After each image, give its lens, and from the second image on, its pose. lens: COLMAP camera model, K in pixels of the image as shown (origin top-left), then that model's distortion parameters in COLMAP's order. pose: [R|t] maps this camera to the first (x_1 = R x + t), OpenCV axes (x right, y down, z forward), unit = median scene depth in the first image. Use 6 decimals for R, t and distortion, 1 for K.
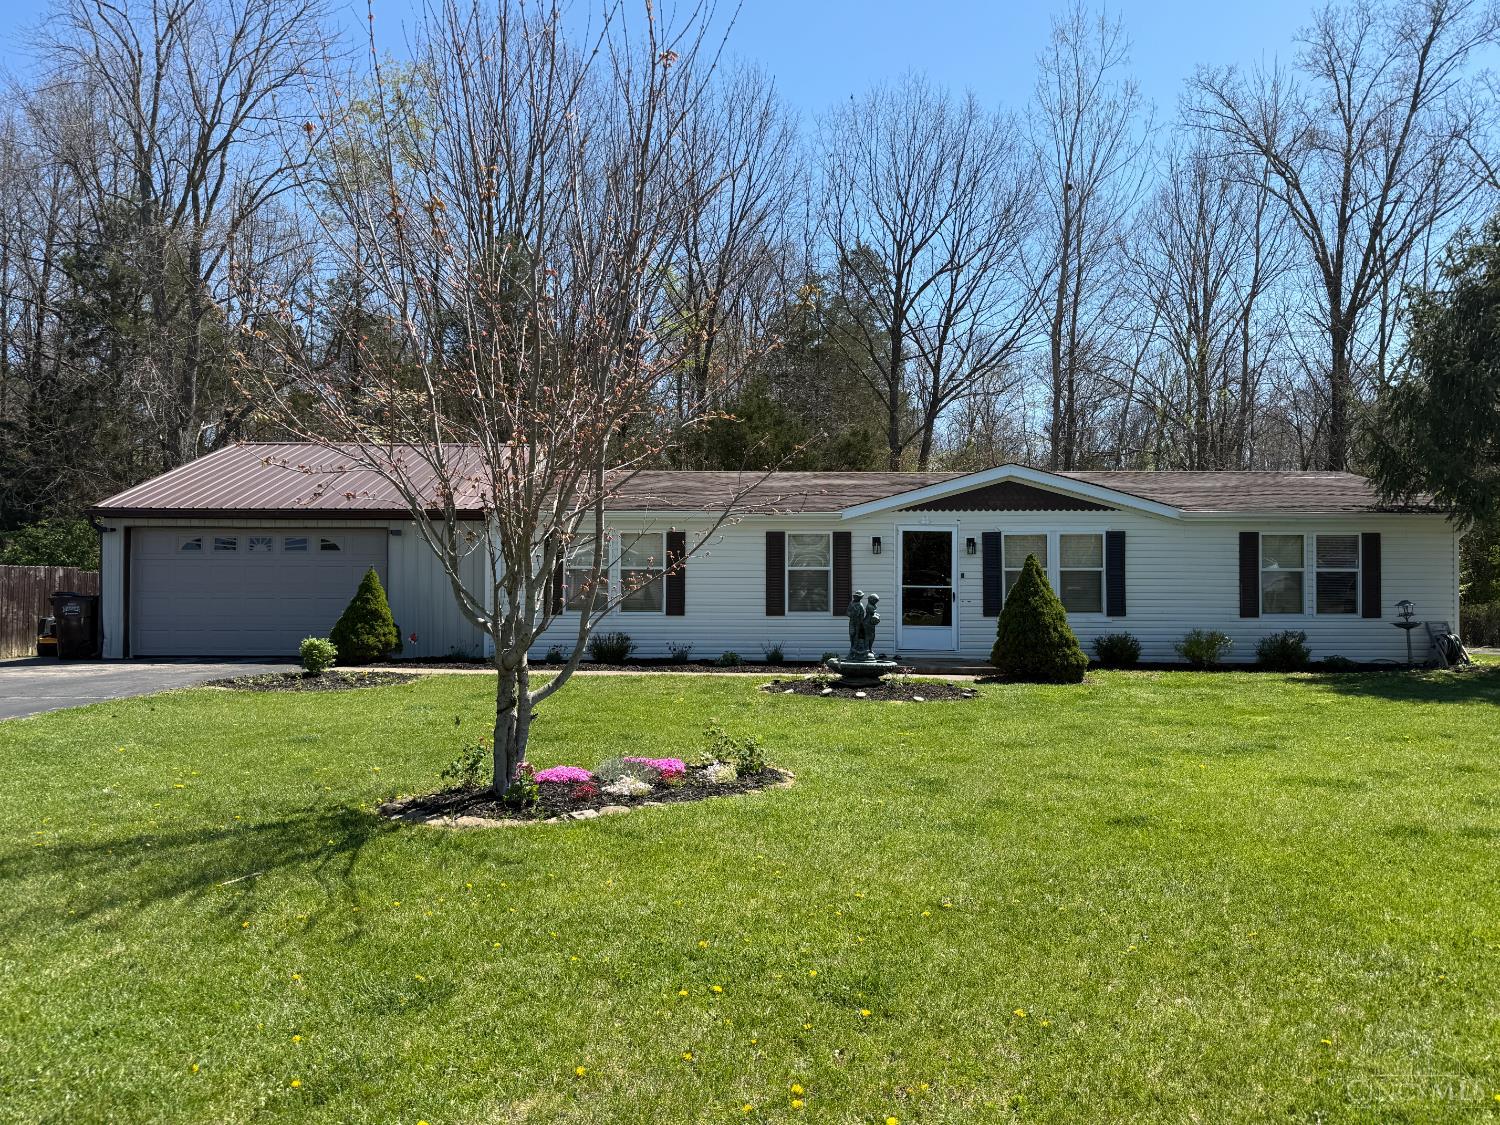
lens RADIAL K [[1052.8, 0, 750.0], [0, 1052.8, 562.5], [0, 0, 1]] dist [0.090814, -0.111775]
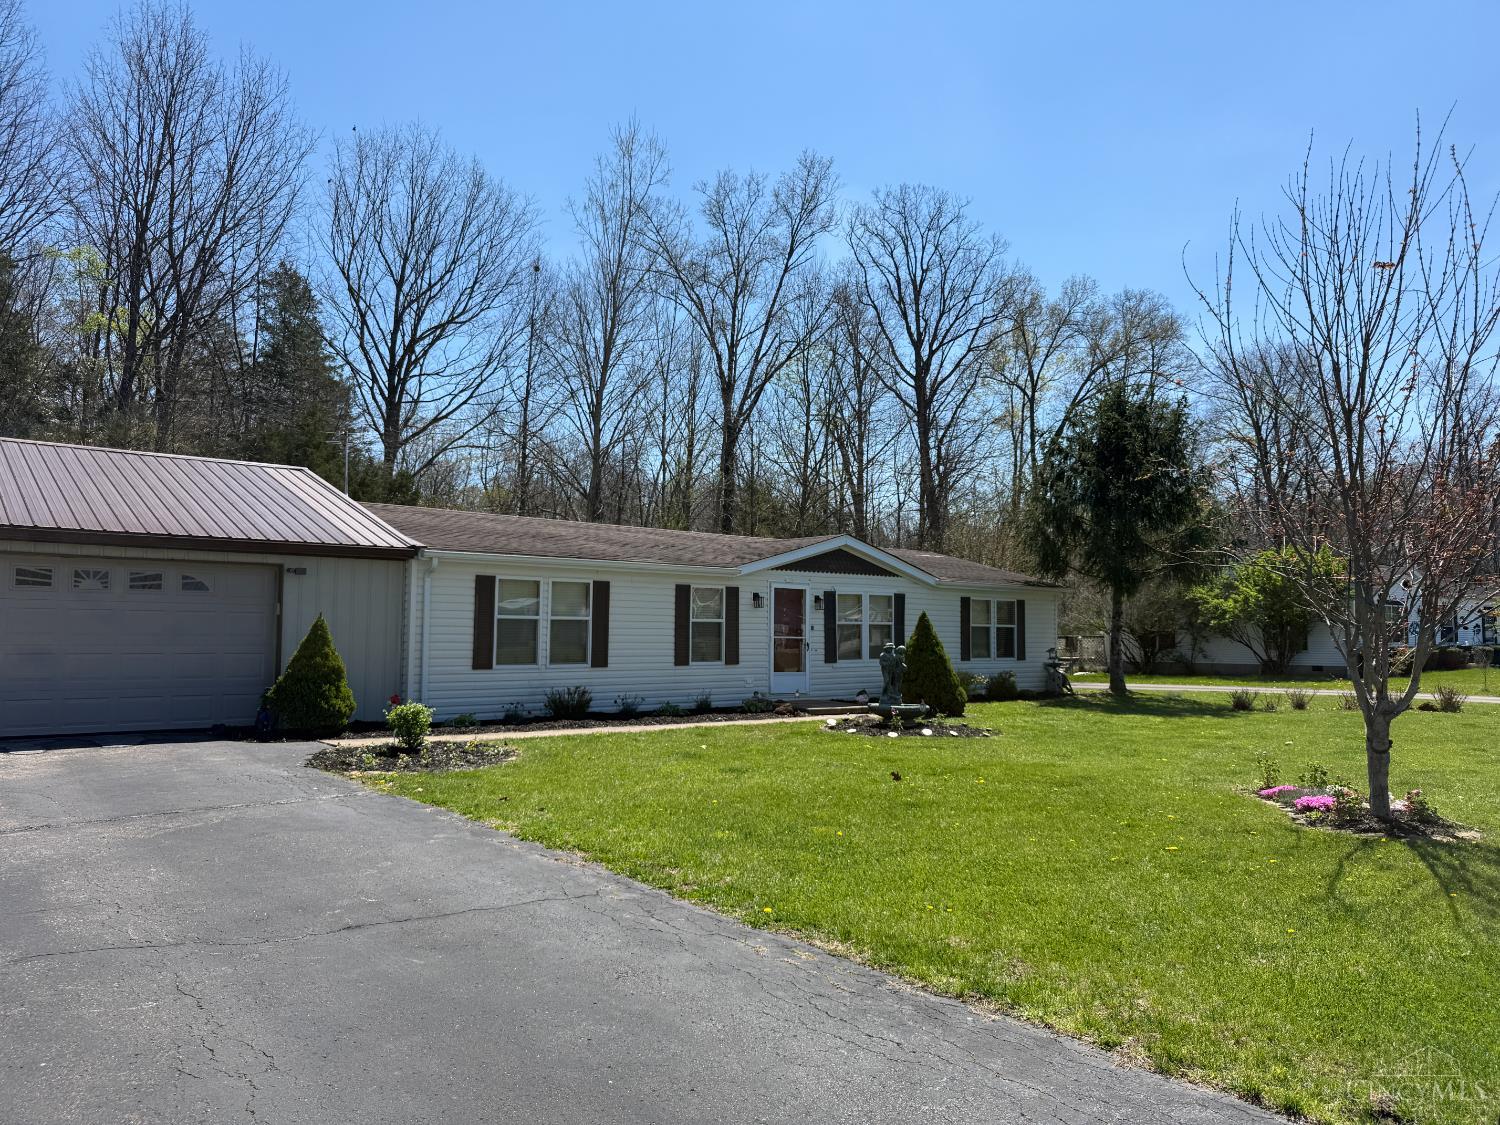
lens RADIAL K [[1039.8, 0, 750.0], [0, 1039.8, 562.5], [0, 0, 1]] dist [0.001234, -0.000385]
pose [[0.755528, 0.045170, 0.653557, -0.603225], [-0.023852, 0.998855, -0.041461, -0.010136], [-0.654682, 0.015736, 0.755740, 0.176935]]
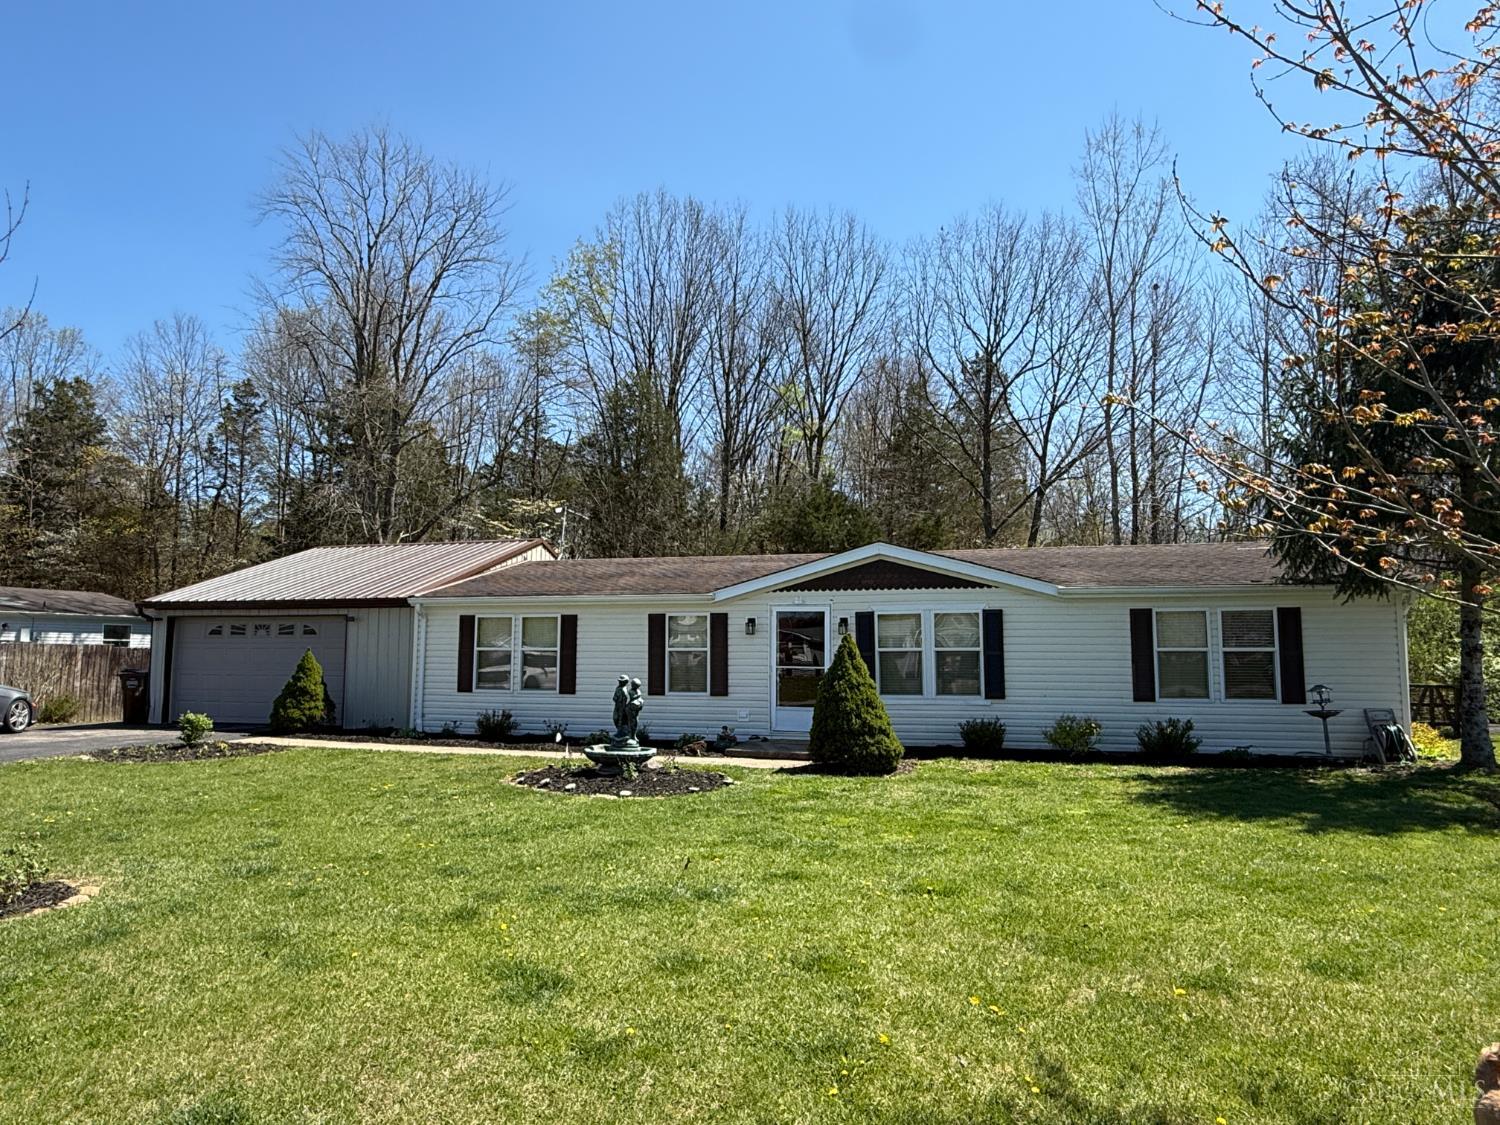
lens RADIAL K [[883.2, 0, 740.7], [0, 883.2, 569.2], [0, 0, 1]] dist [-0.001861, 0.000415]
pose [[0.968399, -0.025125, -0.248139, 0.322075], [0.006597, 0.997145, -0.075222, -0.007153], [0.249320, 0.071208, 0.965800, 0.176261]]
